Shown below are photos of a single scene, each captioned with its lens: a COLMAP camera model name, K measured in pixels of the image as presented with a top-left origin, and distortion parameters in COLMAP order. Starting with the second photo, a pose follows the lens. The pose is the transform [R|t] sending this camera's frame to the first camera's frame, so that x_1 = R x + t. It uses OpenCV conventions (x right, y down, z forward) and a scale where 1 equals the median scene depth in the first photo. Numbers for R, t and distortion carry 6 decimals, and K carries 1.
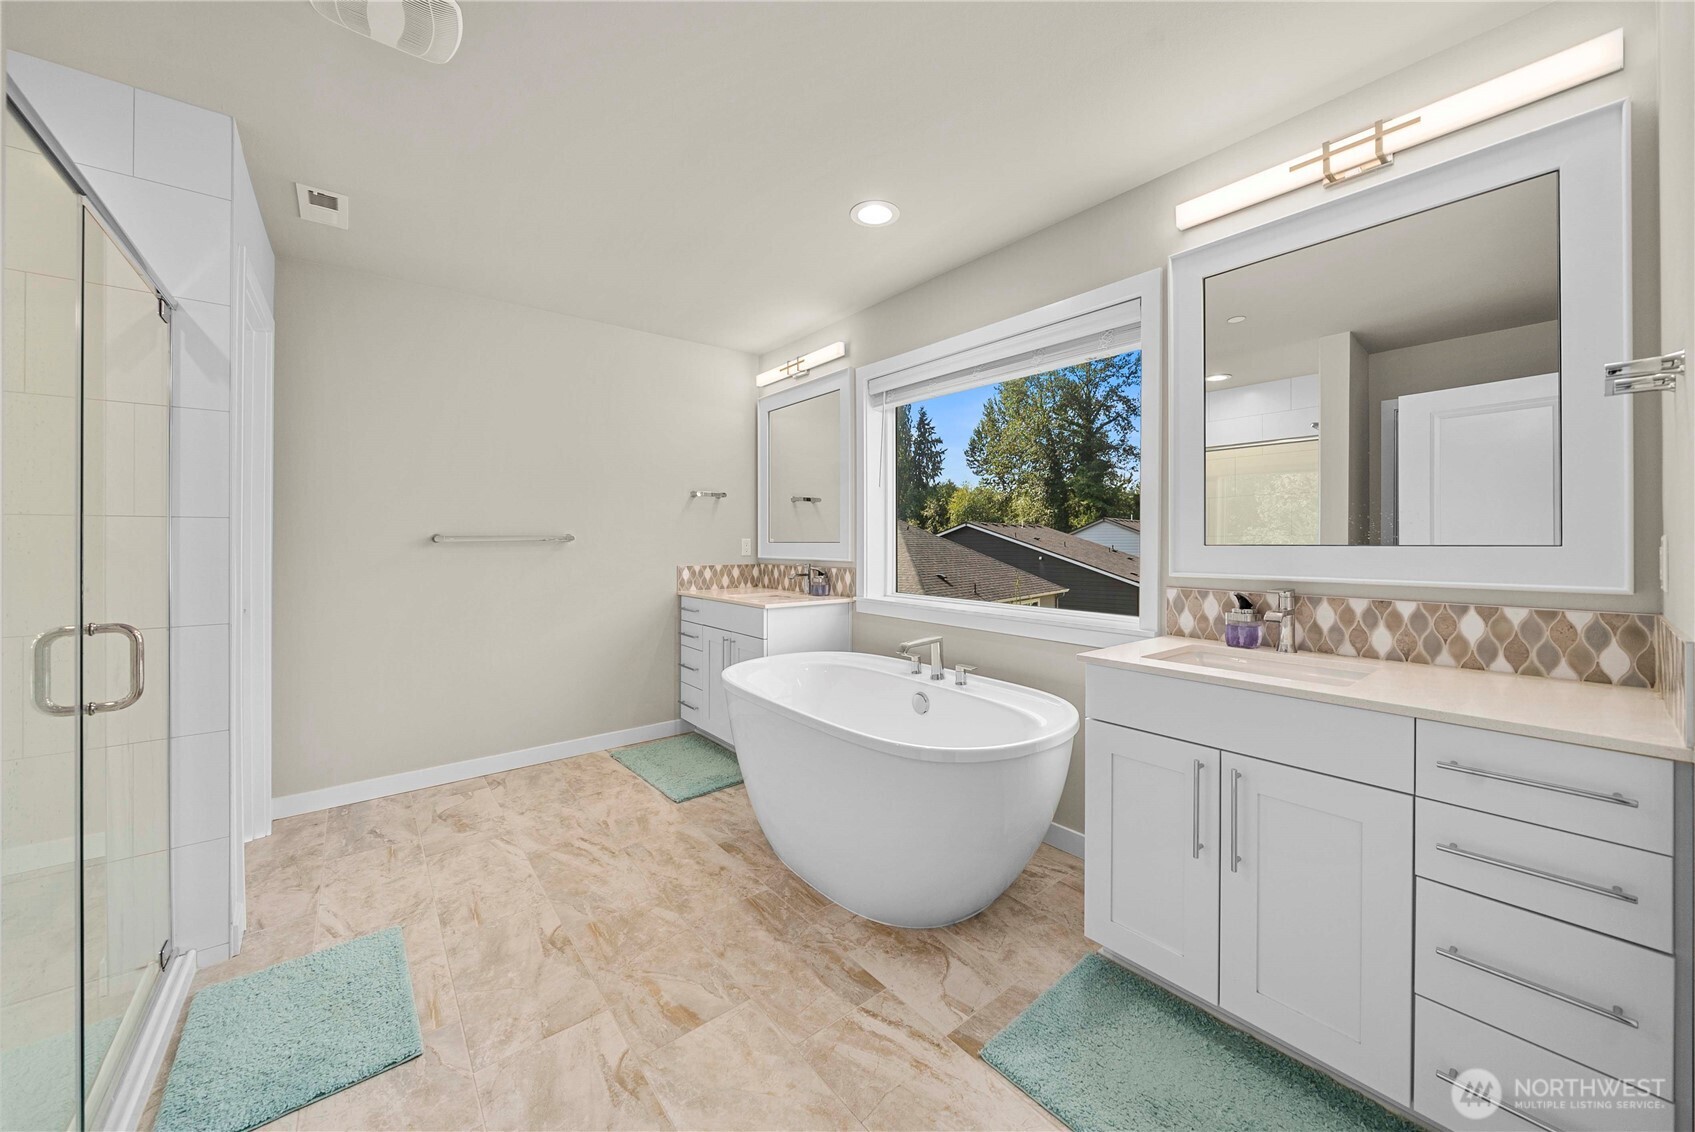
lens RADIAL K [[614.2, 0, 847.4], [0, 614.2, 537.3], [0, 0, 1]] dist [-0.006594, -0.000020]
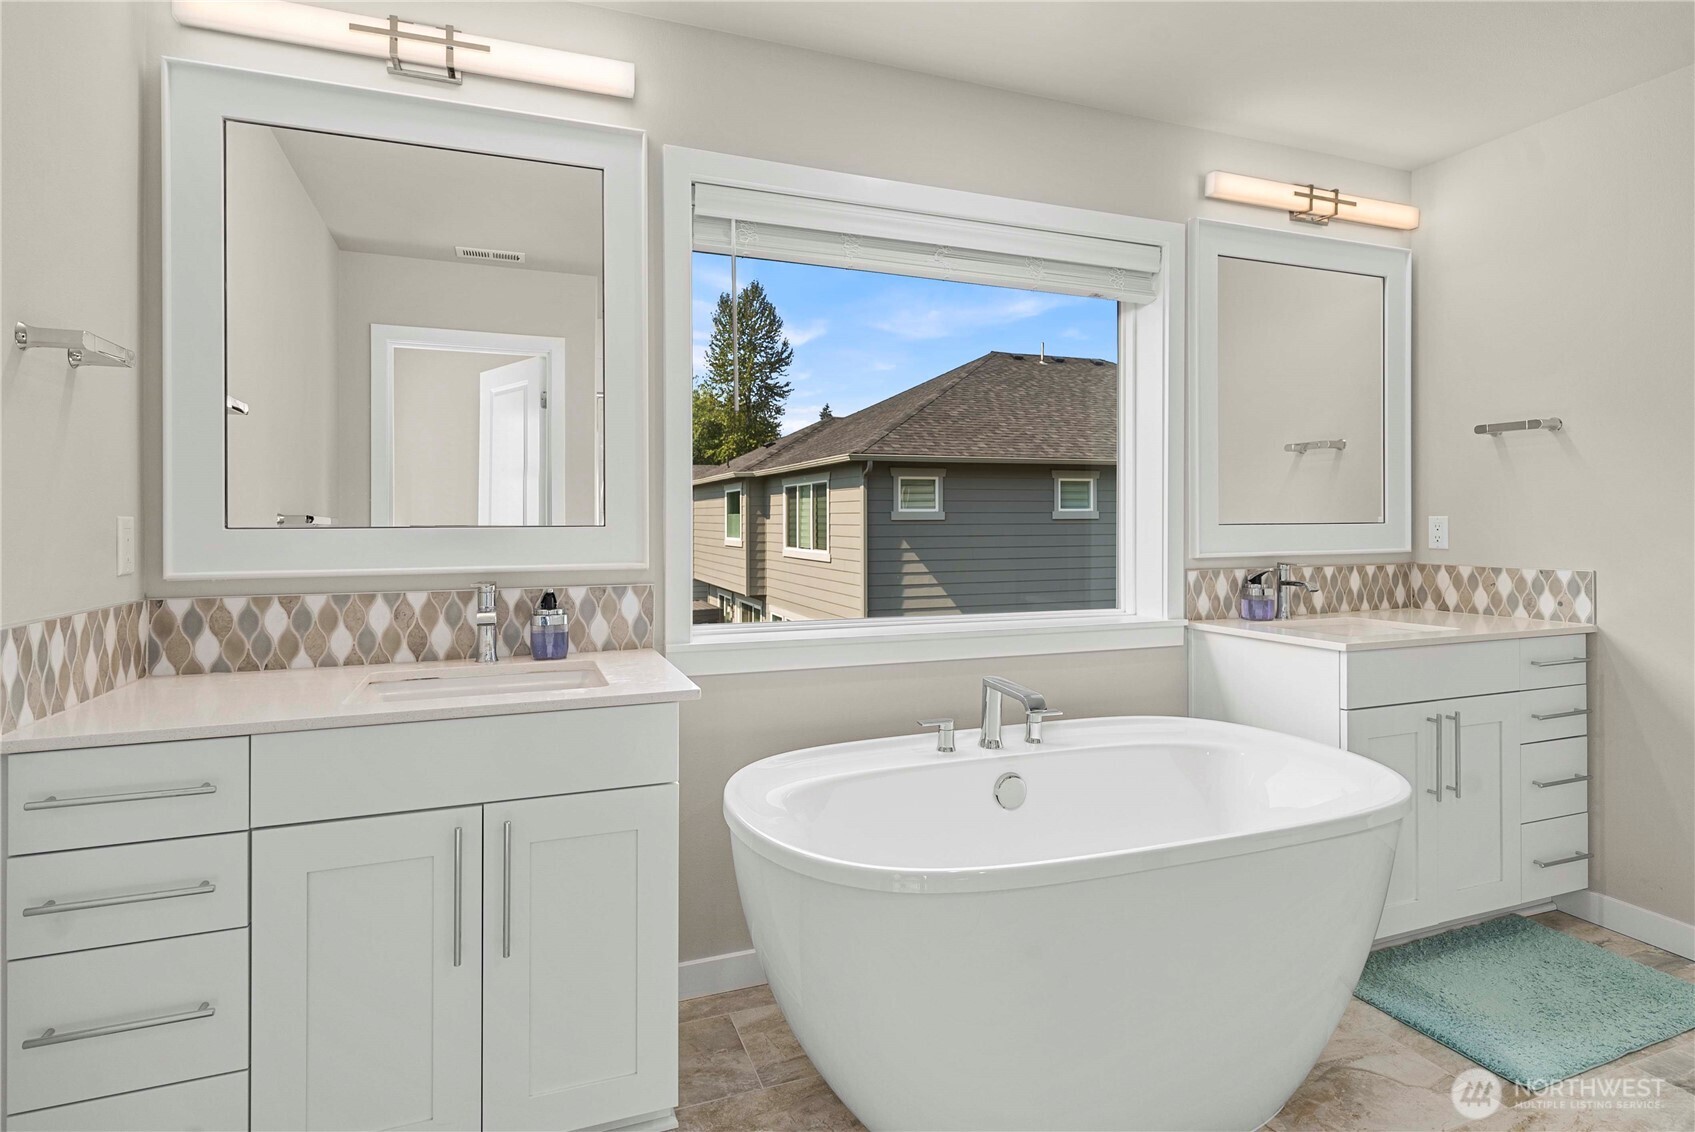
lens RADIAL K [[859.3, 0, 827.3], [0, 859.3, 531.6], [0, 0, 1]] dist [-0.005497, -0.000679]
pose [[0.318387, -0.013309, 0.947867, -0.473587], [-0.002668, 0.999885, 0.014935, 0.002191], [-0.947957, -0.007284, 0.318315, 0.582246]]
